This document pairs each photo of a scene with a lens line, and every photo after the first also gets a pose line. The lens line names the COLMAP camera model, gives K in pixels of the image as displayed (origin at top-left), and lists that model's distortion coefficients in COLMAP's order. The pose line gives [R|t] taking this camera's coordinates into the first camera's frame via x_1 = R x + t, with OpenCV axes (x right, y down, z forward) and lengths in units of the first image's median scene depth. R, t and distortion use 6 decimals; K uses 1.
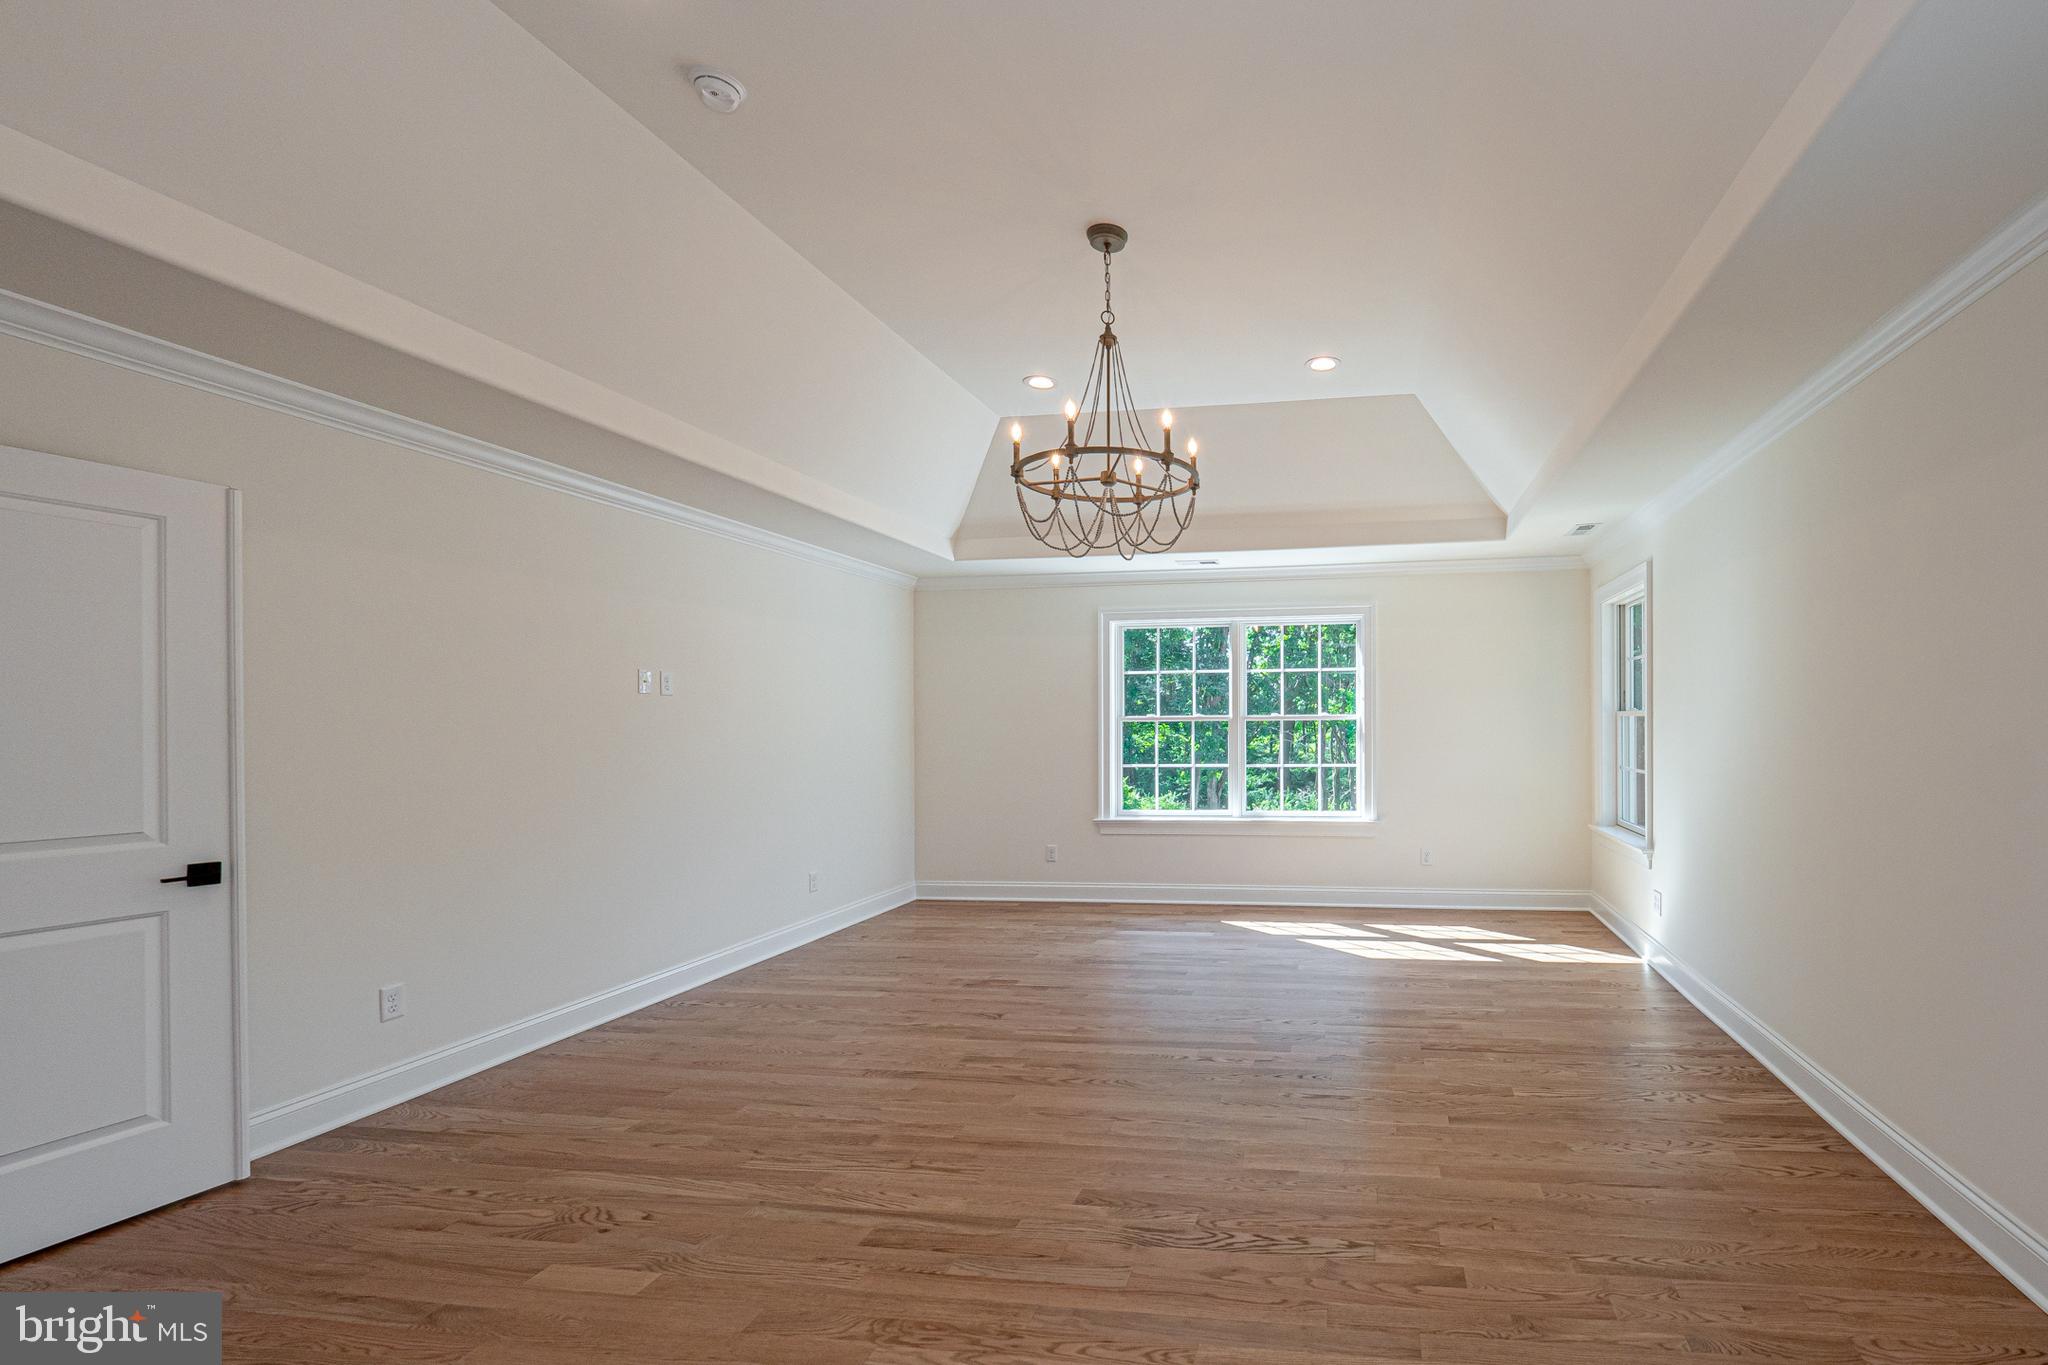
lens RADIAL K [[850.0, 0, 1243.4], [0, 850.0, 733.9], [0, 0, 1]] dist [0.001514, -0.005809]
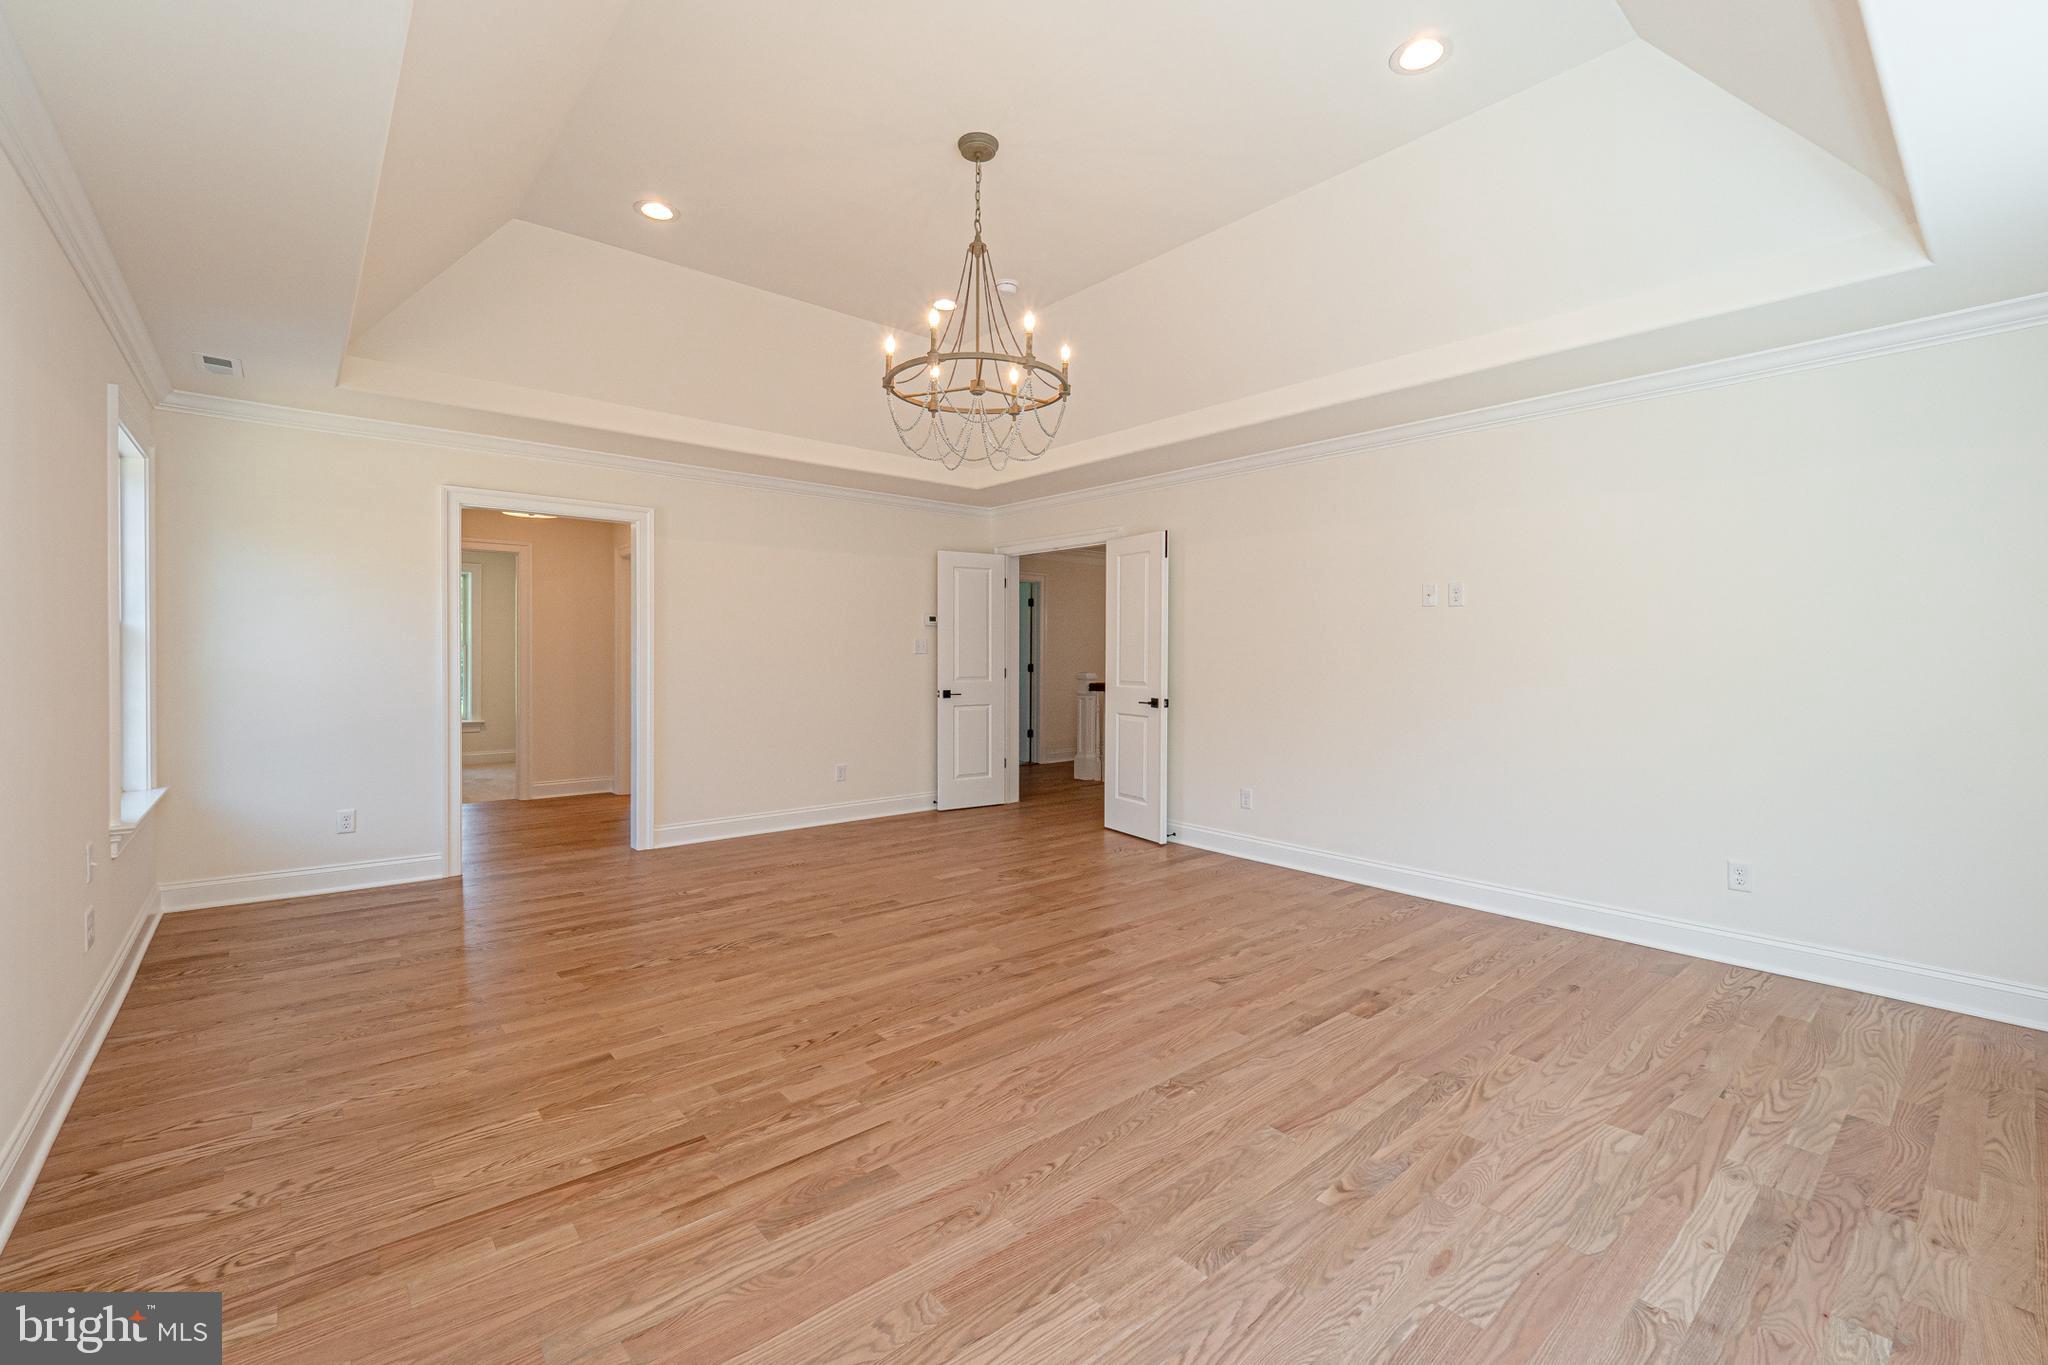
lens RADIAL K [[925.5, 0, 1083.5], [0, 925.5, 649.7], [0, 0, 1]] dist [0.000914, 0.000035]
pose [[-0.637105, 0.005403, -0.770758, 0.608407], [-0.011192, 0.999805, 0.016260, -0.012515], [0.770696, 0.018986, -0.636920, 1.788286]]
